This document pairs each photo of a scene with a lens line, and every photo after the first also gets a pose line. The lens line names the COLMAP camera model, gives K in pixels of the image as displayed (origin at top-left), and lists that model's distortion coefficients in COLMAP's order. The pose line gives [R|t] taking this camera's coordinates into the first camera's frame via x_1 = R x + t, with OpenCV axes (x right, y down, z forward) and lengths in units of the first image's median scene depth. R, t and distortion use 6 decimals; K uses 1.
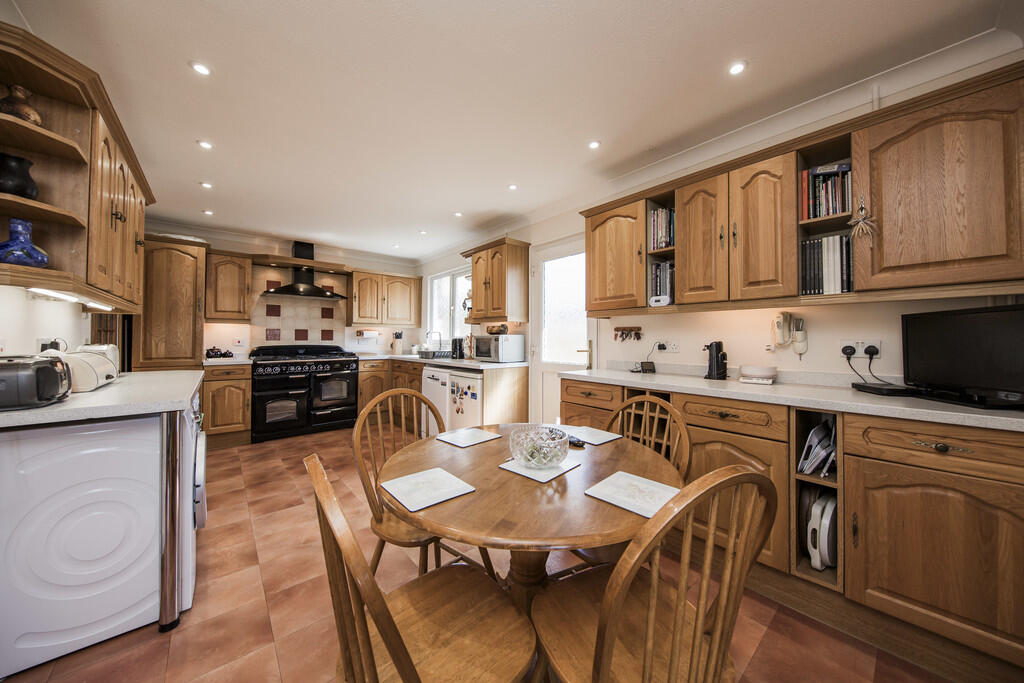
lens RADIAL K [[340.5, 0, 510.8], [0, 340.5, 335.5], [0, 0, 1]] dist [0.000294, 0.000003]
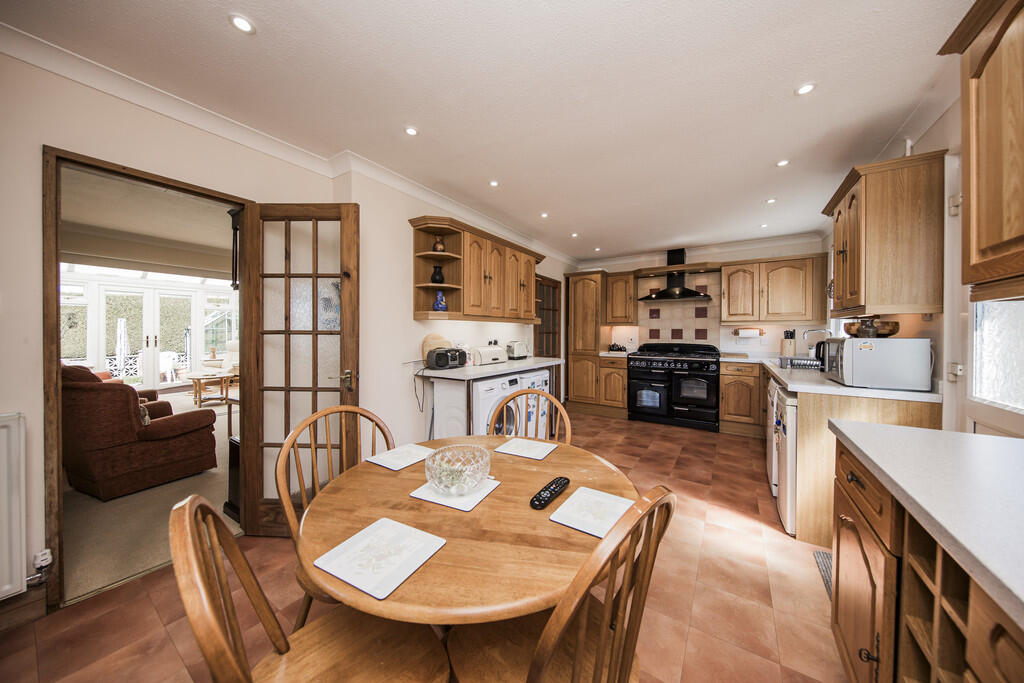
lens RADIAL K [[330.3, 0, 532.7], [0, 330.3, 336.4], [0, 0, 1]] dist [0.000163, -0.000001]
pose [[0.300237, 0.010957, -0.953802, 0.280153], [0.007831, 0.999872, 0.013951, -0.014091], [0.953833, -0.011658, 0.300113, 0.257470]]
